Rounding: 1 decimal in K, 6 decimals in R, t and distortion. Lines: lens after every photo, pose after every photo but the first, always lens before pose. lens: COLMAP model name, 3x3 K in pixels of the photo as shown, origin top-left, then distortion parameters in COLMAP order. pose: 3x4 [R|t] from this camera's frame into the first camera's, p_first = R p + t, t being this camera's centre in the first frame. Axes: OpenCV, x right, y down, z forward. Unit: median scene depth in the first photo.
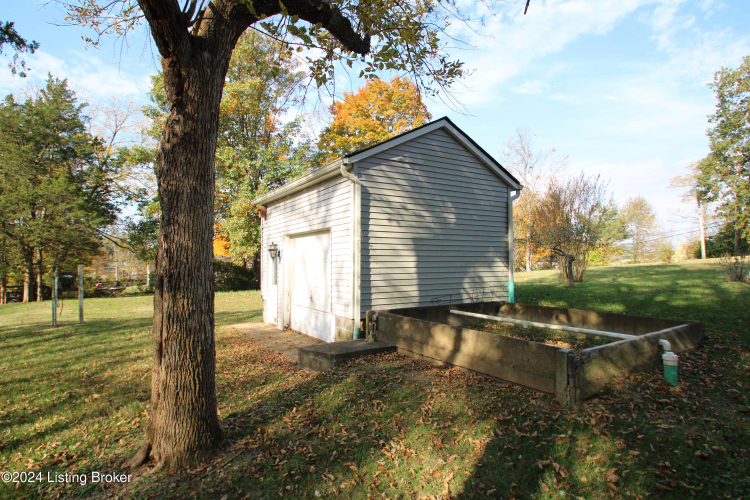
lens RADIAL K [[401.4, 0, 375.0], [0, 401.4, 250.0], [0, 0, 1]] dist [-0.016287, -0.001386]
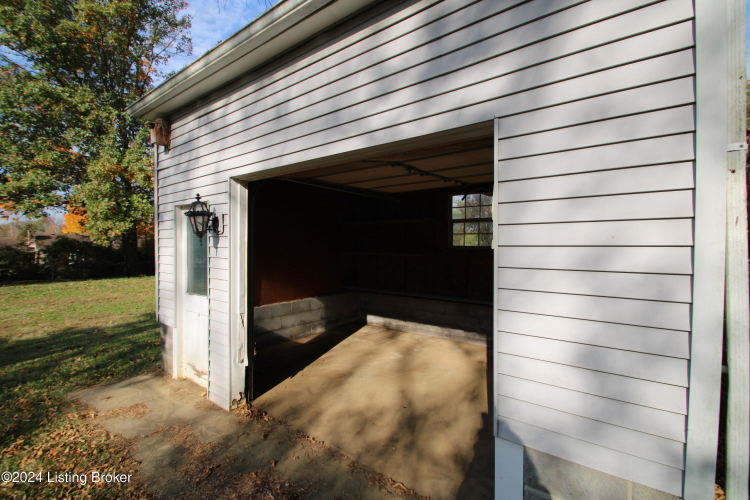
lens RADIAL K [[348.4, 0, 365.1], [0, 348.4, 246.7], [0, 0, 1]] dist [-0.001022, -0.000249]
pose [[0.949525, 0.001529, 0.313687, -0.068053], [-0.014744, 0.999100, 0.039761, 0.005279], [-0.313344, -0.042380, 0.948693, 0.203540]]
